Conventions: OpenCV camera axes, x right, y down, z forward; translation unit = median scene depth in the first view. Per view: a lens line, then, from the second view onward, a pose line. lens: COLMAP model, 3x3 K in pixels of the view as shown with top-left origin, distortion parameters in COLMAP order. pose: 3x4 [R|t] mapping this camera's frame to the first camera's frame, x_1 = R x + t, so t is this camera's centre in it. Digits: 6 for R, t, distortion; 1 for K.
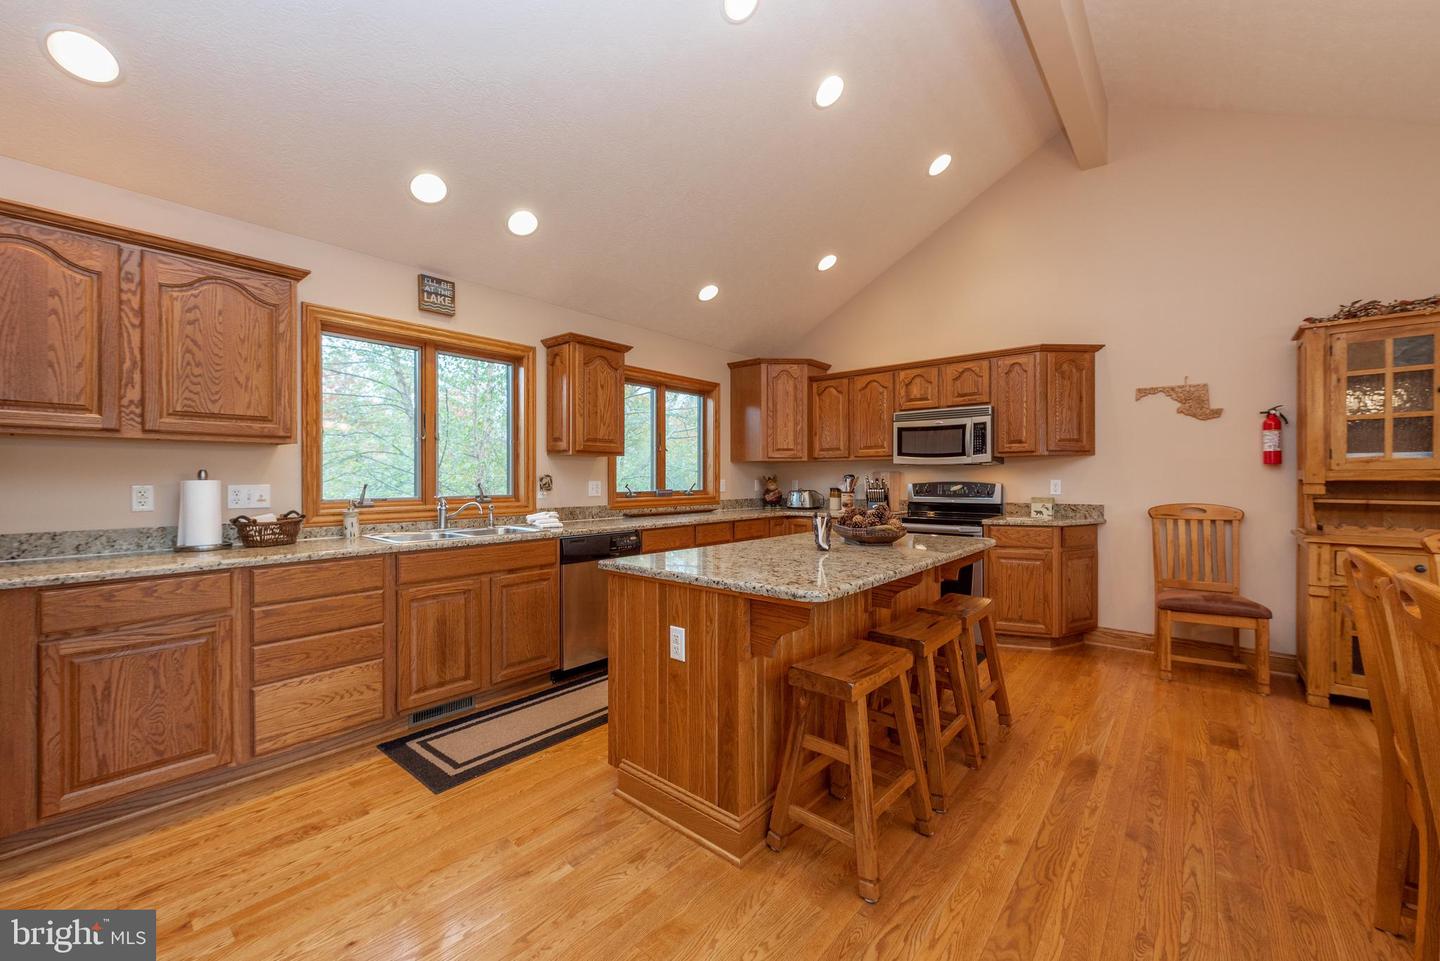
lens RADIAL K [[567.3, 0, 716.6], [0, 567.3, 477.5], [0, 0, 1]] dist [-0.001705, -0.001258]
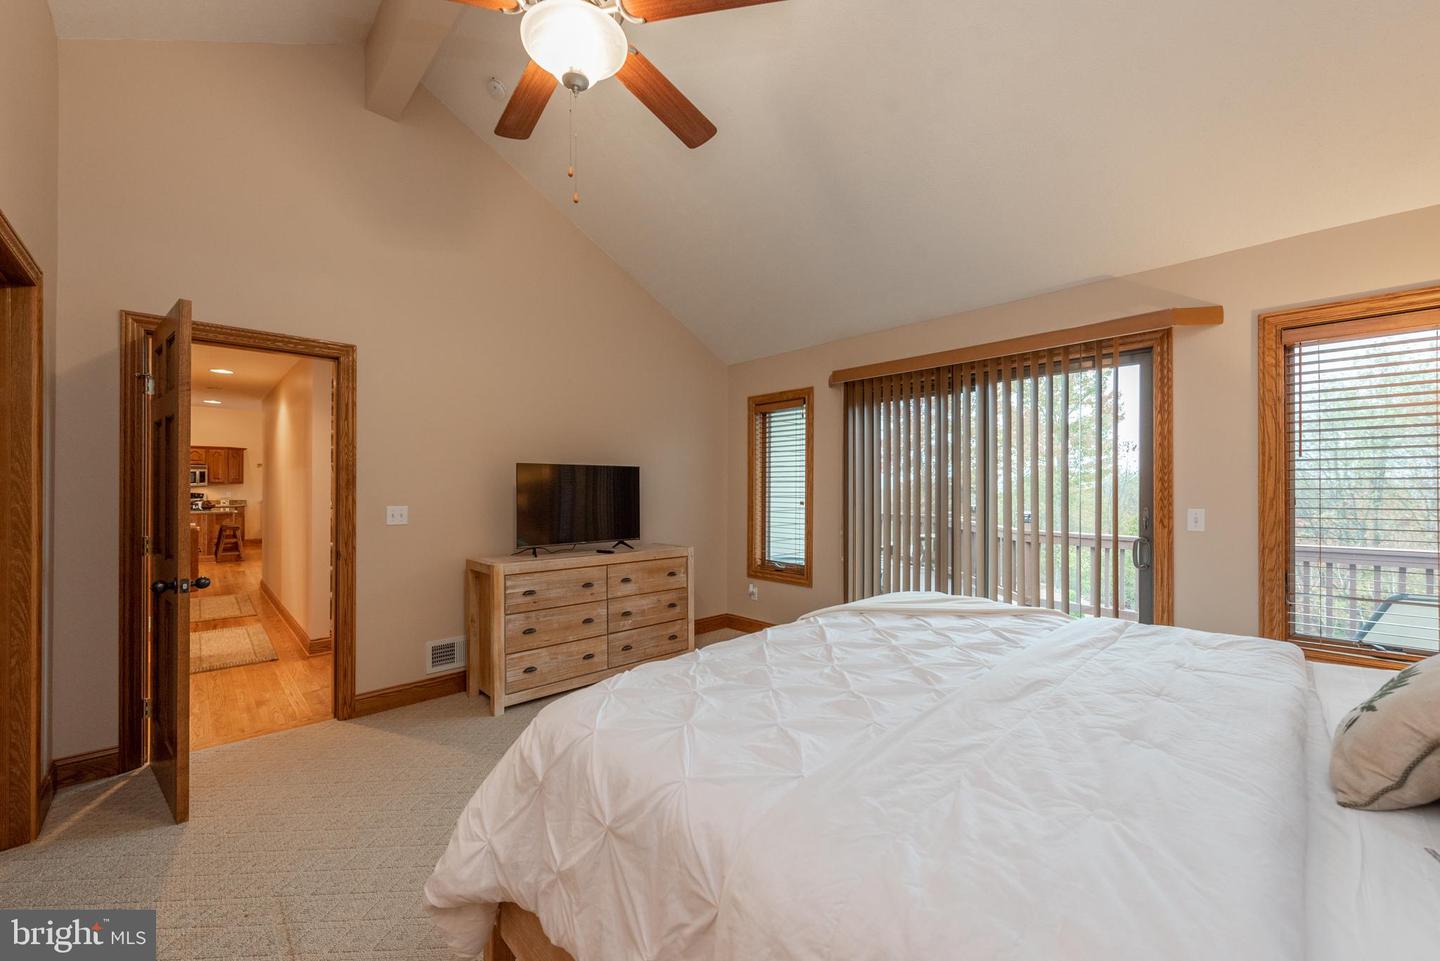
lens RADIAL K [[567.3, 0, 719.4], [0, 567.3, 482.7], [0, 0, 1]] dist [-0.001705, -0.001258]
pose [[0.138427, 0.004932, 0.990360, -1.931084], [0.000977, 0.999986, -0.005117, -0.024595], [-0.990372, 0.001676, 0.138421, -1.894333]]
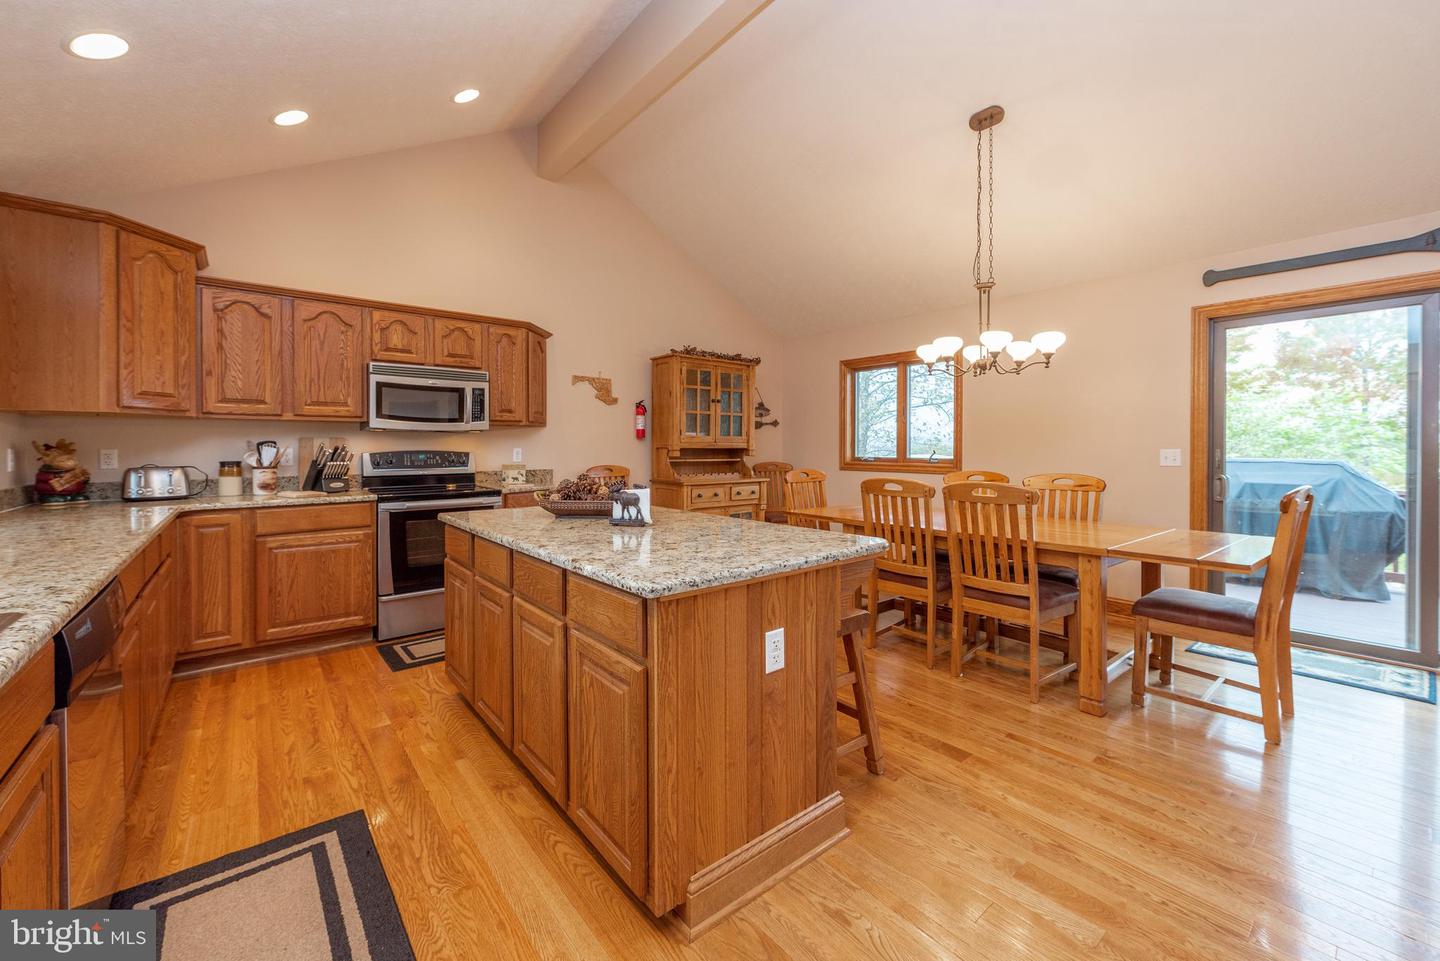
lens RADIAL K [[567.3, 0, 708.3], [0, 567.3, 453.3], [0, 0, 1]] dist [-0.001705, -0.001258]
pose [[0.170690, -0.008796, 0.985285, -0.411621], [-0.001145, 0.999958, 0.009126, 0.003624], [-0.985324, -0.002686, 0.170673, 0.452729]]
